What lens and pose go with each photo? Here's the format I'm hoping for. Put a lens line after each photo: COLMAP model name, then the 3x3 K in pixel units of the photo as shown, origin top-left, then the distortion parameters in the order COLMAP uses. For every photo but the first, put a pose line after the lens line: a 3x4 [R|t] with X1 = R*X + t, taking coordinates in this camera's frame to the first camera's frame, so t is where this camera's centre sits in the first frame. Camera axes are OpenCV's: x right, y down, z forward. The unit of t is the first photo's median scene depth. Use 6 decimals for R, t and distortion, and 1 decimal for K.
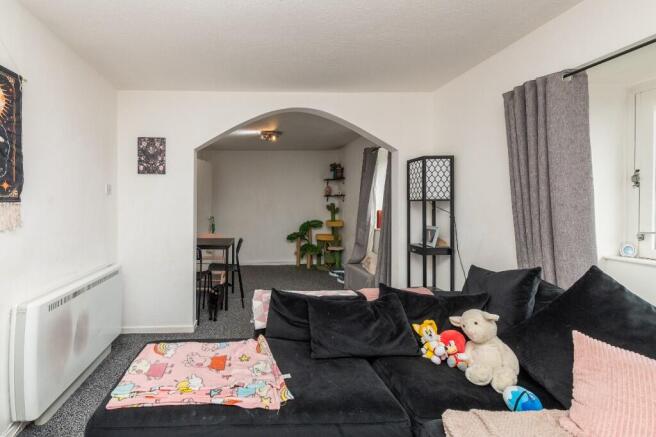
lens RADIAL K [[280.6, 0, 254.2], [0, 280.6, 206.1], [0, 0, 1]] dist [0.004198, -0.000151]
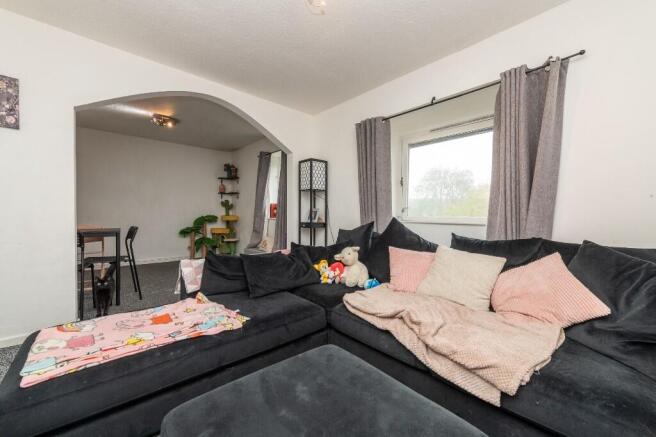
lens RADIAL K [[256.8, 0, 328.9], [0, 256.8, 220.8], [0, 0, 1]] dist [0.002263, -0.000272]
pose [[0.757007, 0.001761, 0.653404, -0.187326], [-0.015155, 0.999775, 0.014863, 0.128615], [-0.653231, -0.021154, 0.756863, -0.040425]]
